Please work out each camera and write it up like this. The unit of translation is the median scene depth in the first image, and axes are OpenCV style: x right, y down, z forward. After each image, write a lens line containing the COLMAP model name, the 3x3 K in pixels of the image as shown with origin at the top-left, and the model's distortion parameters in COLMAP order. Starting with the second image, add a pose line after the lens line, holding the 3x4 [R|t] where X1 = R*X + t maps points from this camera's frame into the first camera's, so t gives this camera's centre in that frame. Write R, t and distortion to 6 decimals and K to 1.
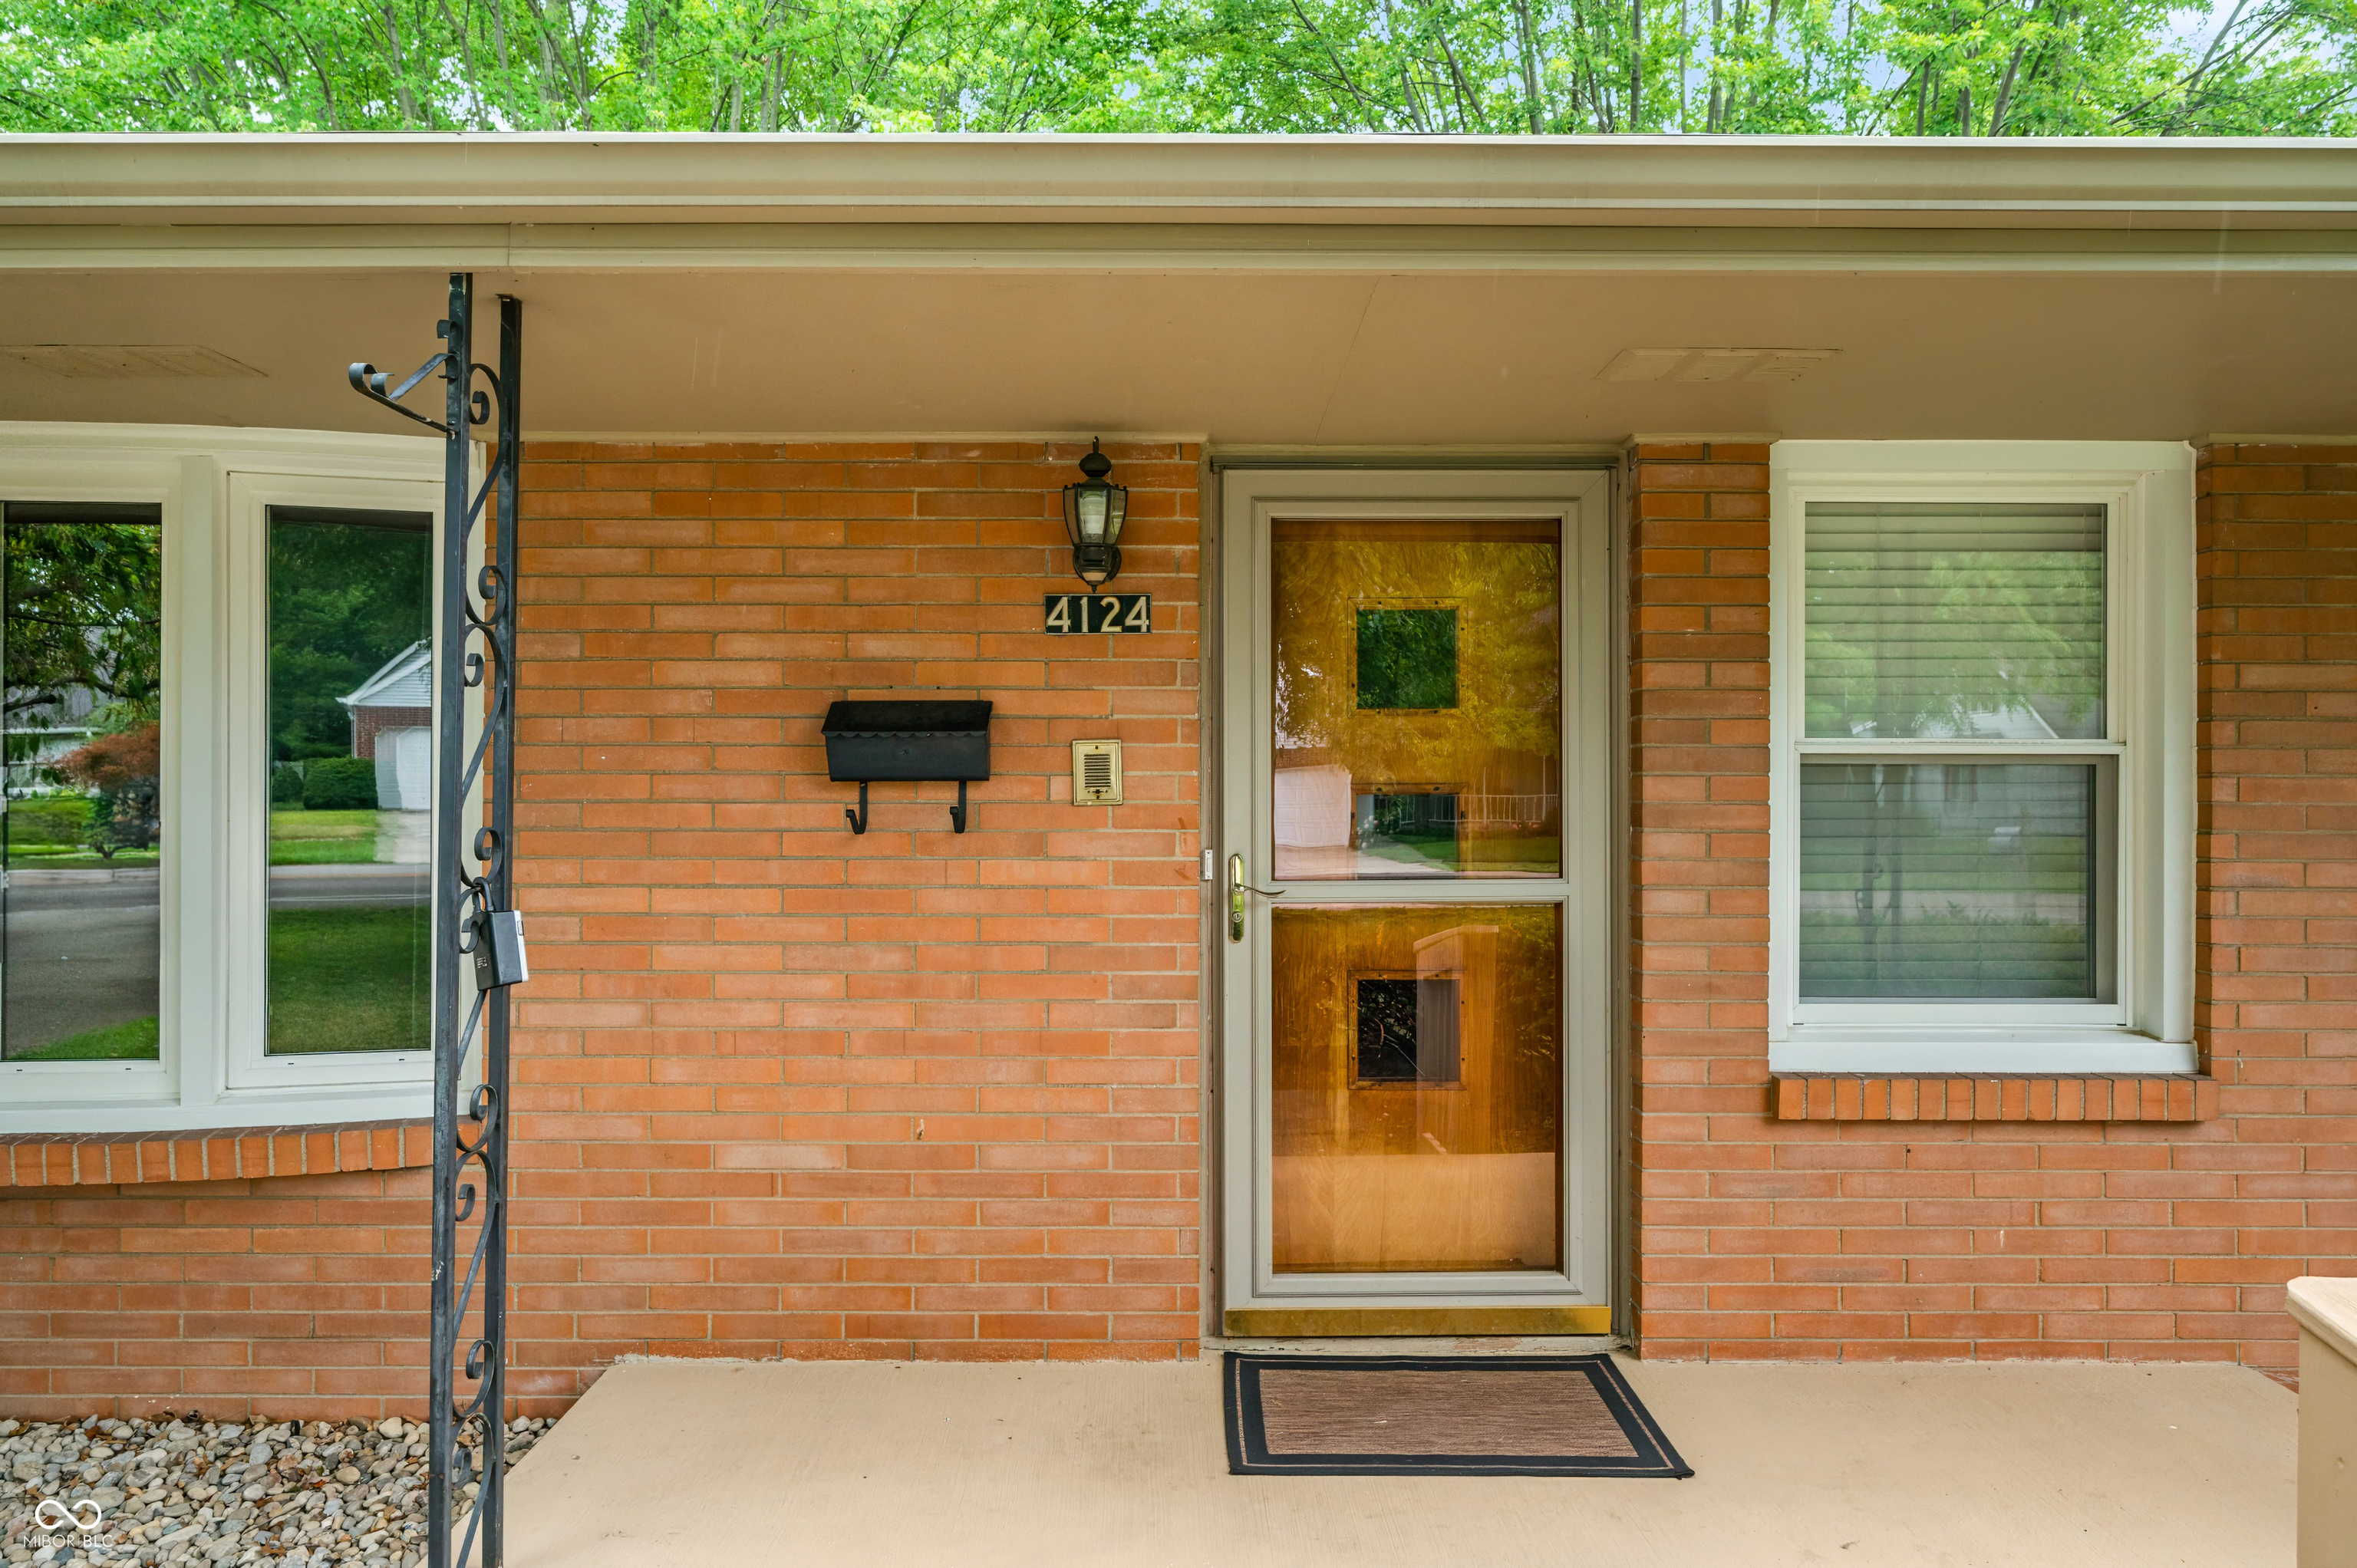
lens RADIAL K [[1422.9, 0, 1182.7], [0, 1422.9, 791.2], [0, 0, 1]] dist [0.000906, 0.000680]
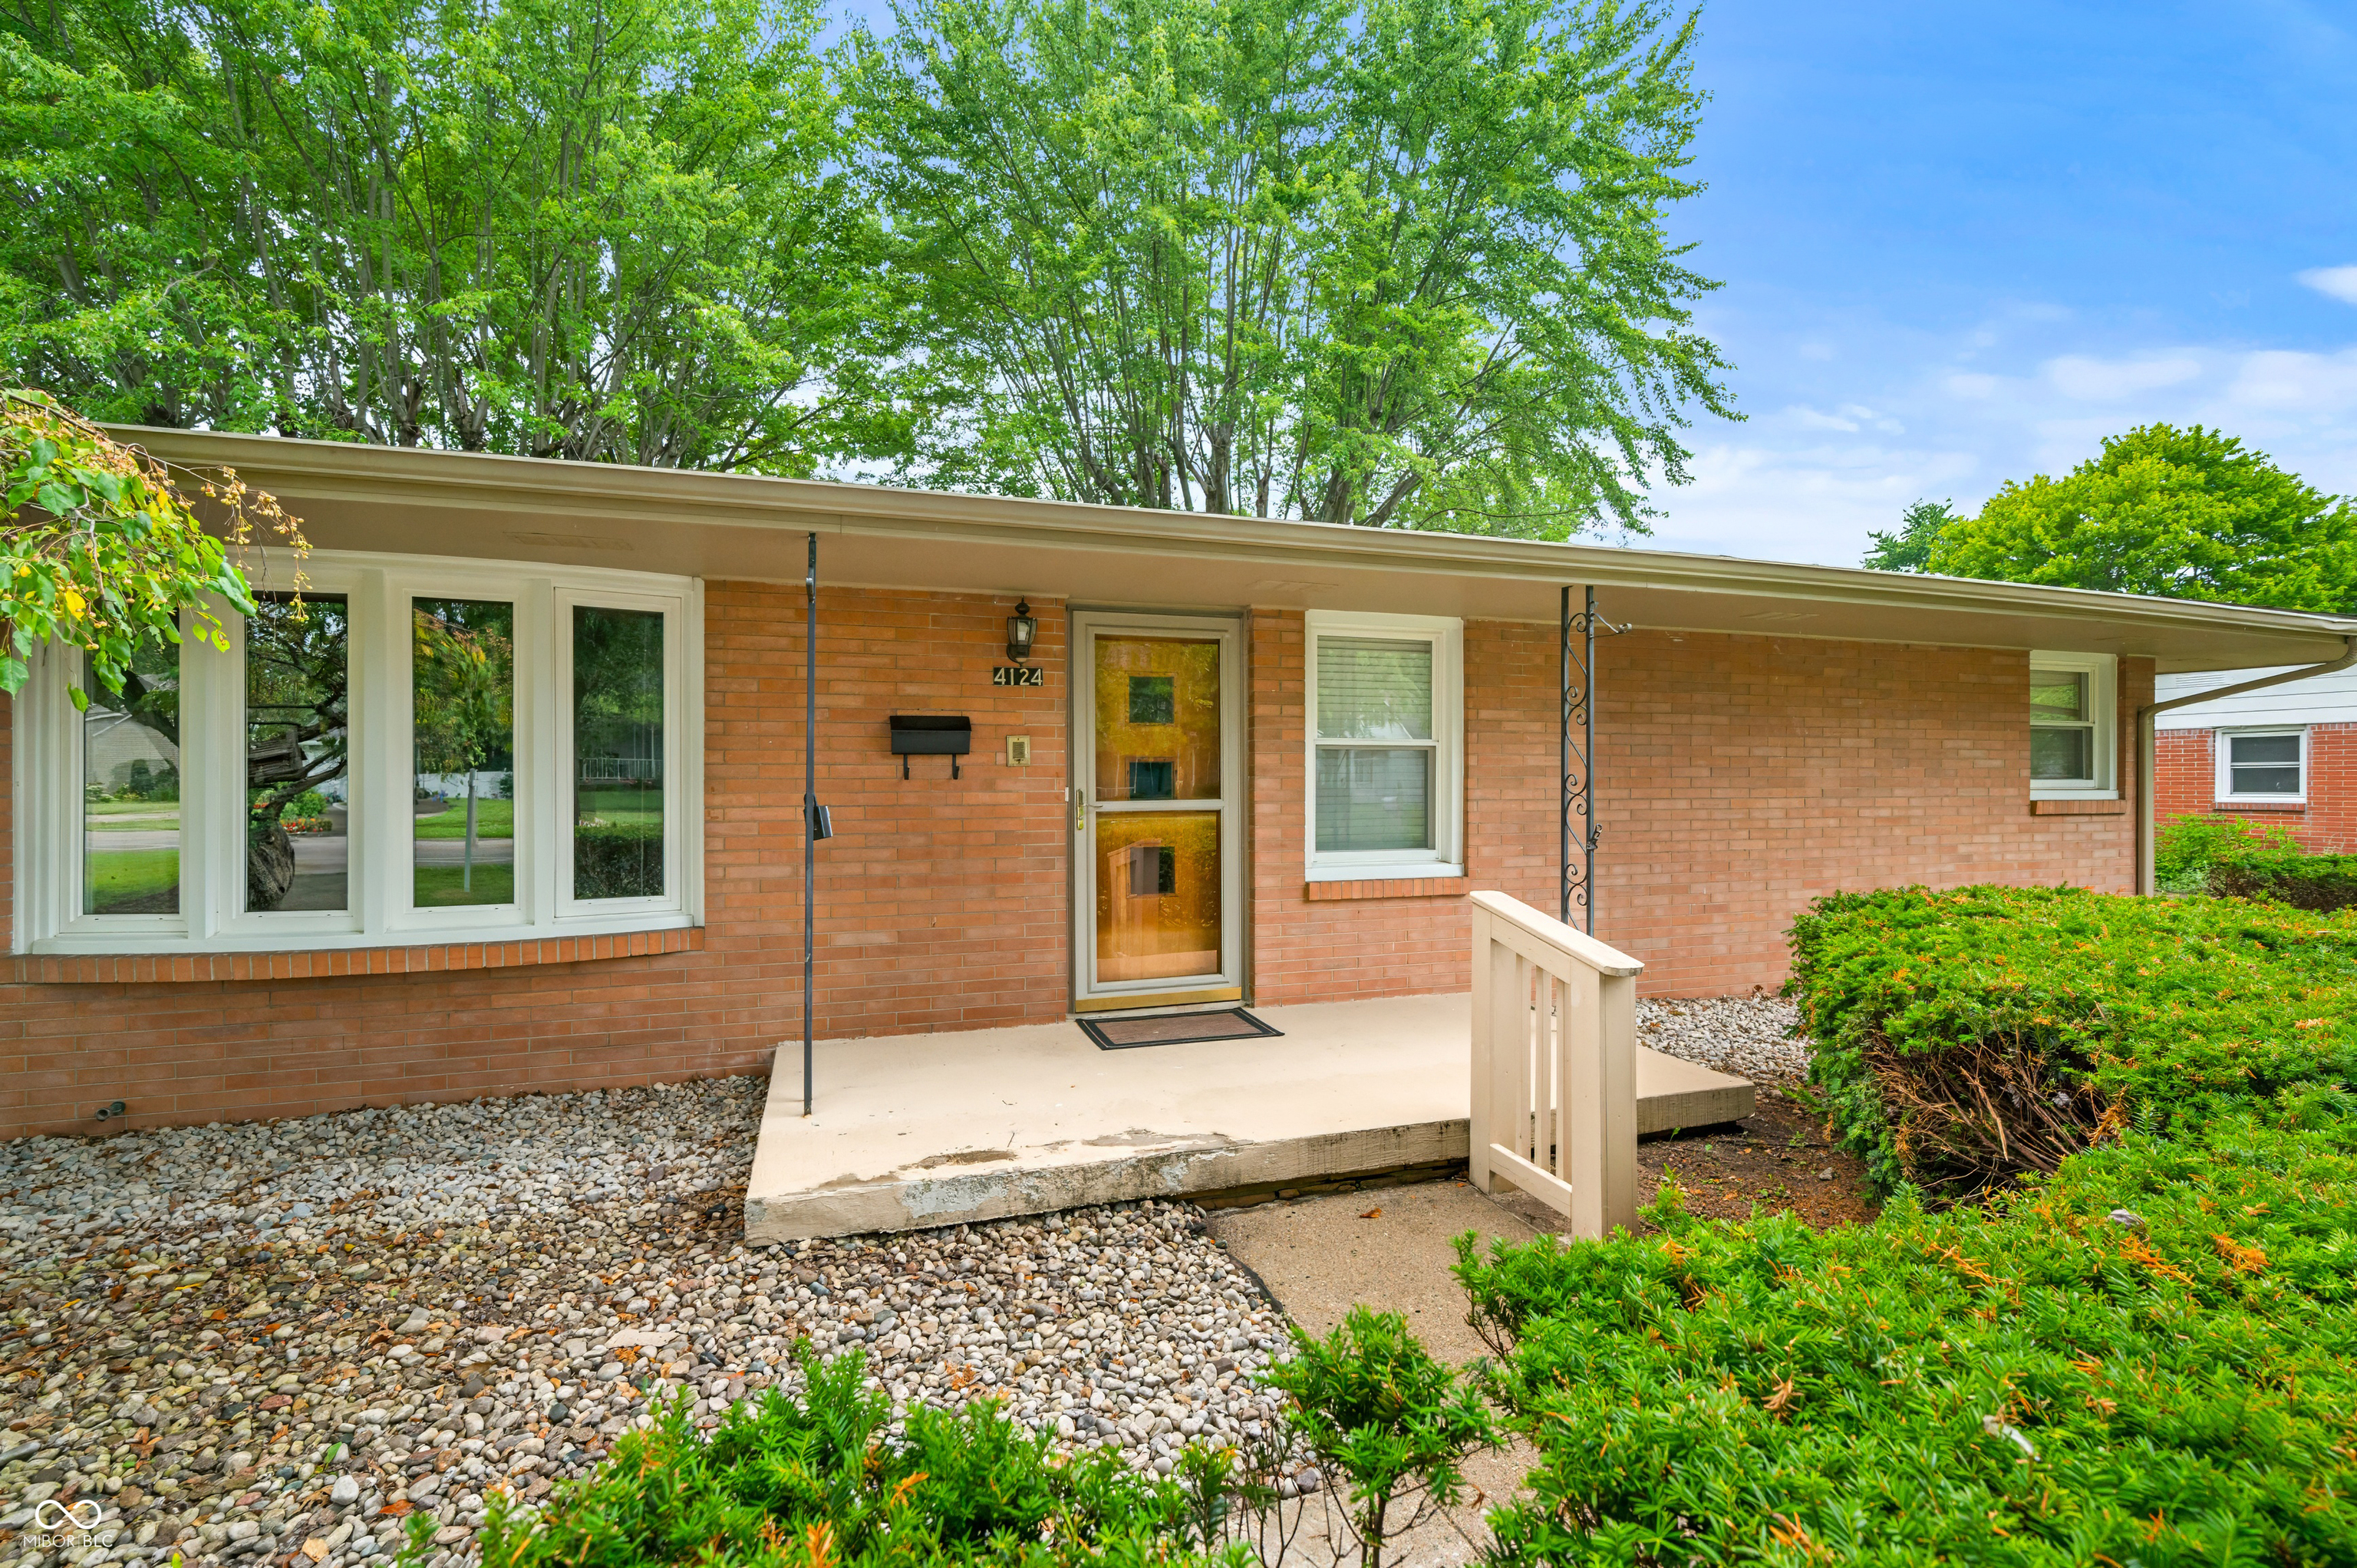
lens RADIAL K [[1035.8, 0, 1162.9], [0, 1035.8, 785.1], [0, 0, 1]] dist [-0.001240, -0.000580]
pose [[0.952251, -0.004634, 0.305281, -0.326843], [0.002764, 0.999975, 0.006557, 0.028377], [-0.305304, -0.005400, 0.952240, -0.542815]]
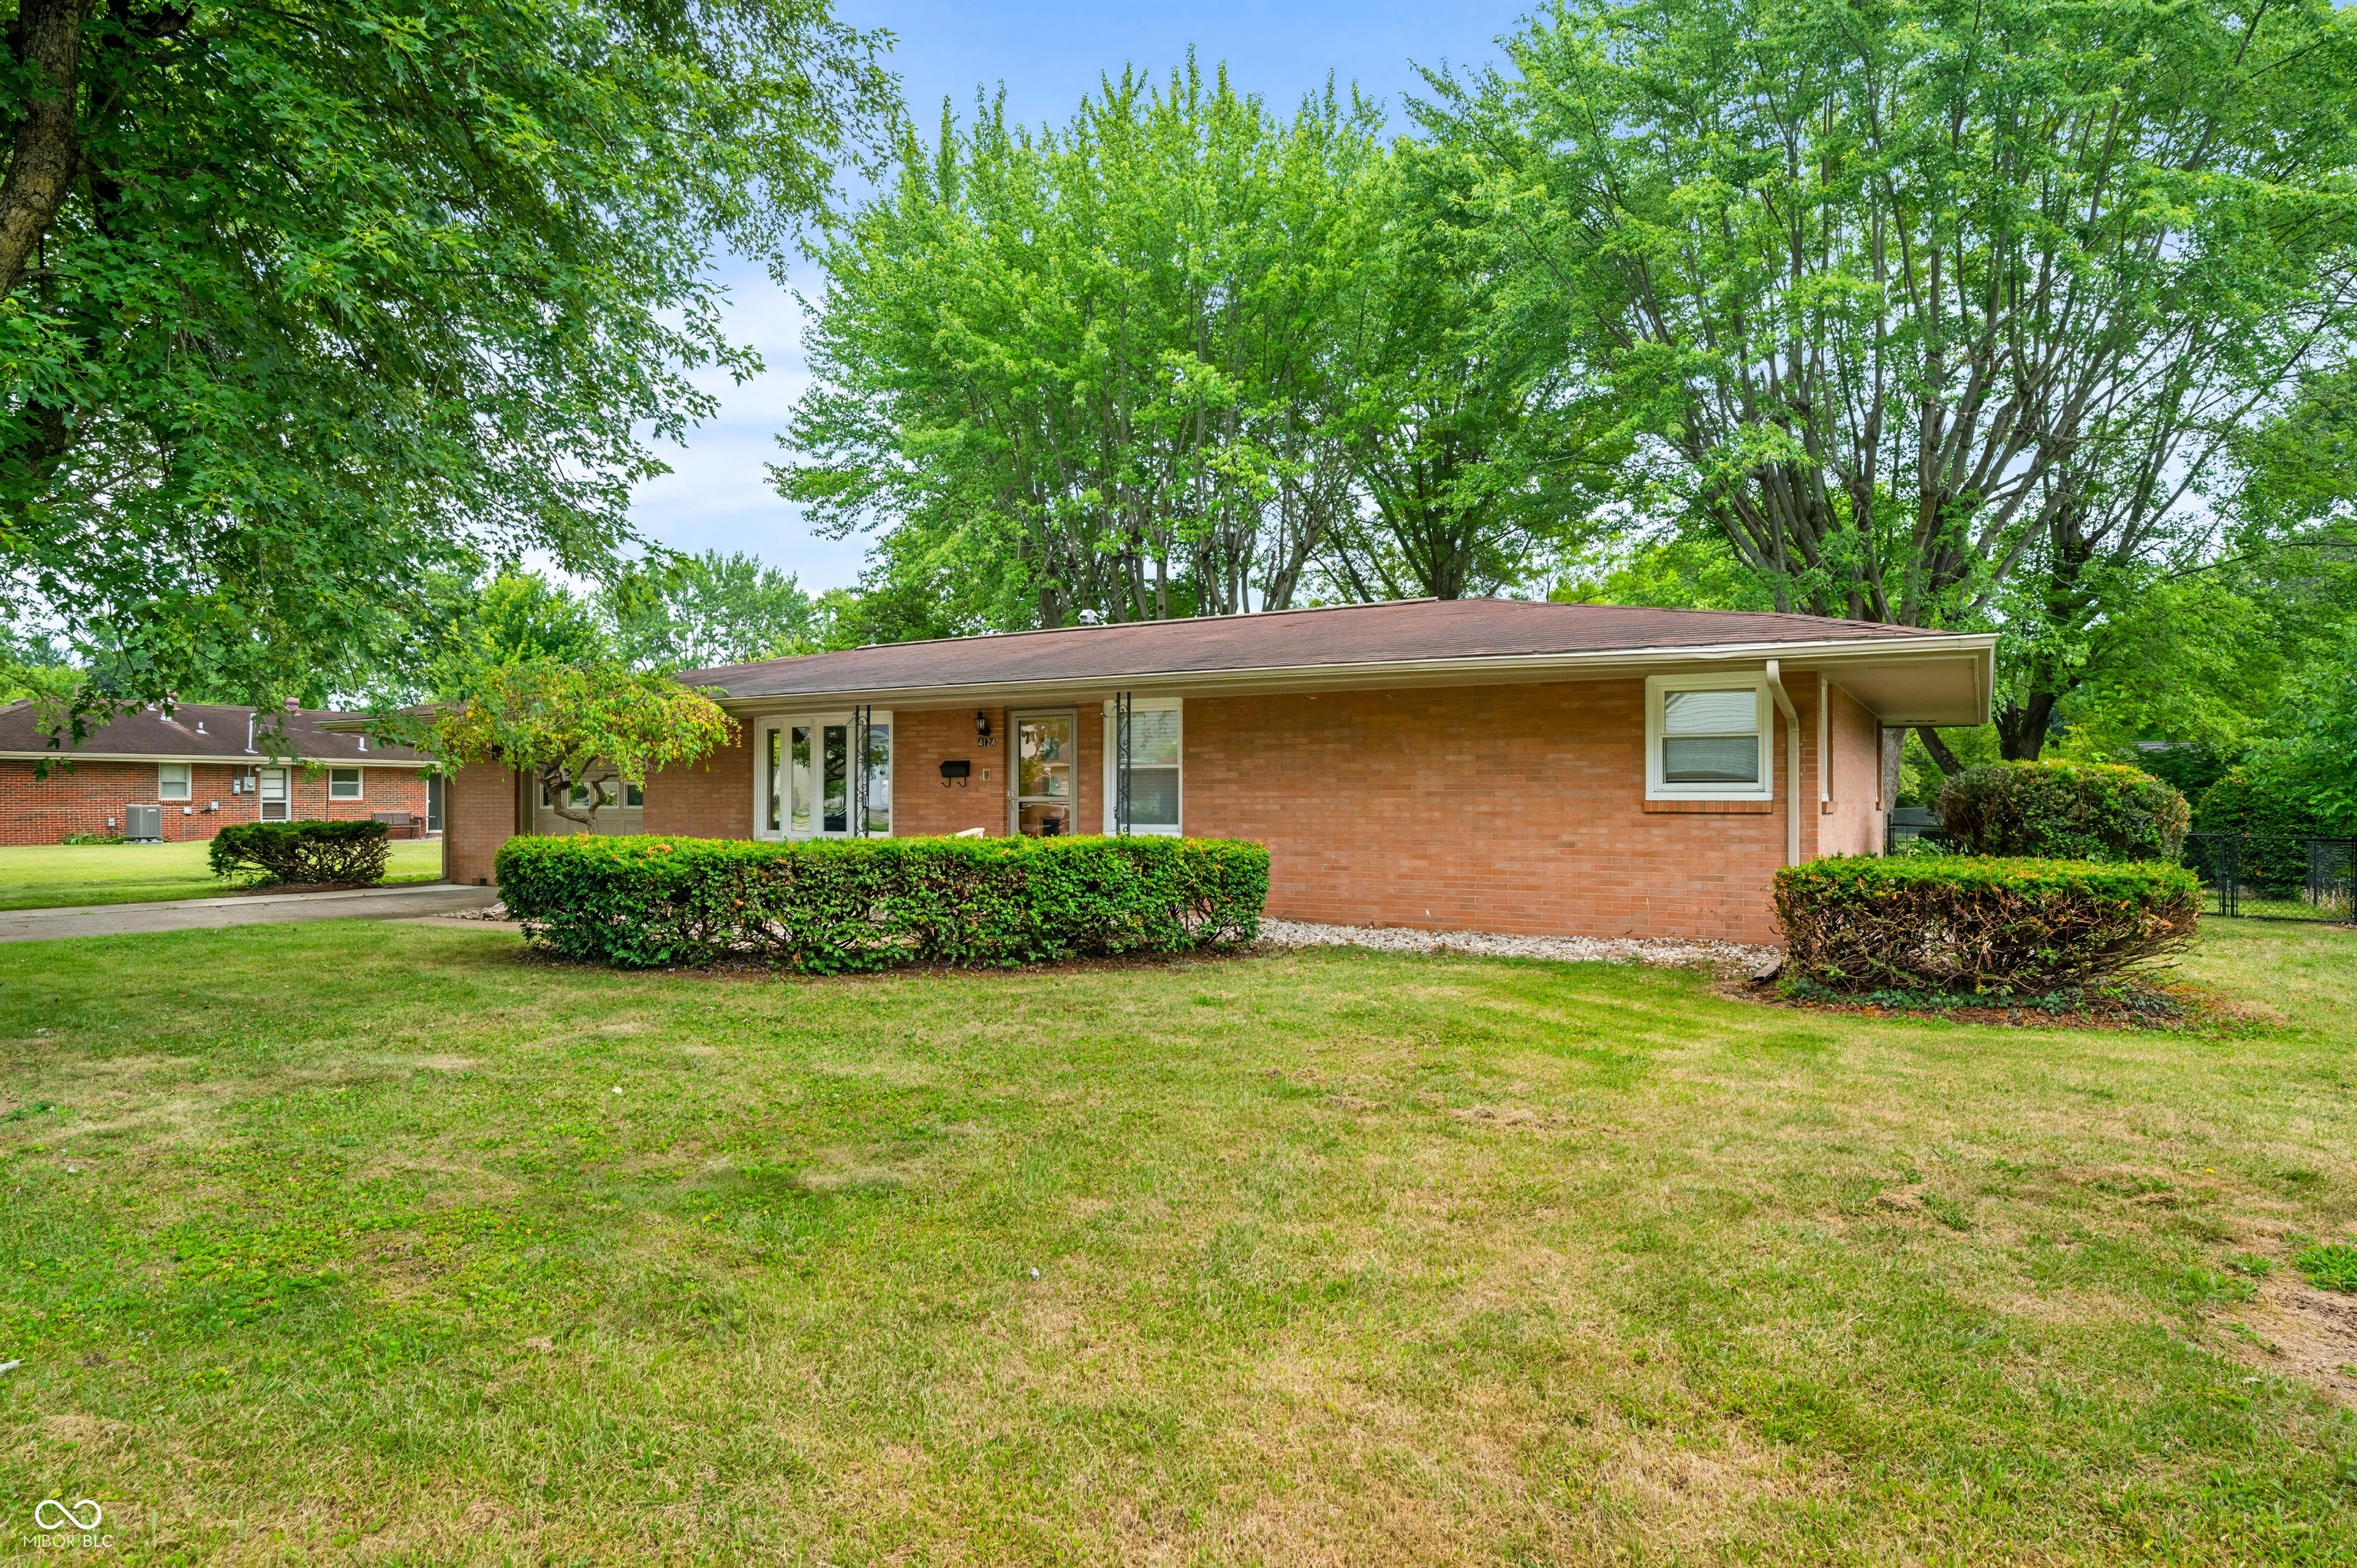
lens RADIAL K [[1317.5, 0, 1178.5], [0, 1317.5, 784.0], [0, 0, 1]] dist [0.003084, 0.000348]
pose [[0.862593, -0.009579, -0.505808, 2.799025], [0.004810, 0.999931, -0.010734, 0.069561], [0.505876, 0.006826, 0.862579, -2.573873]]
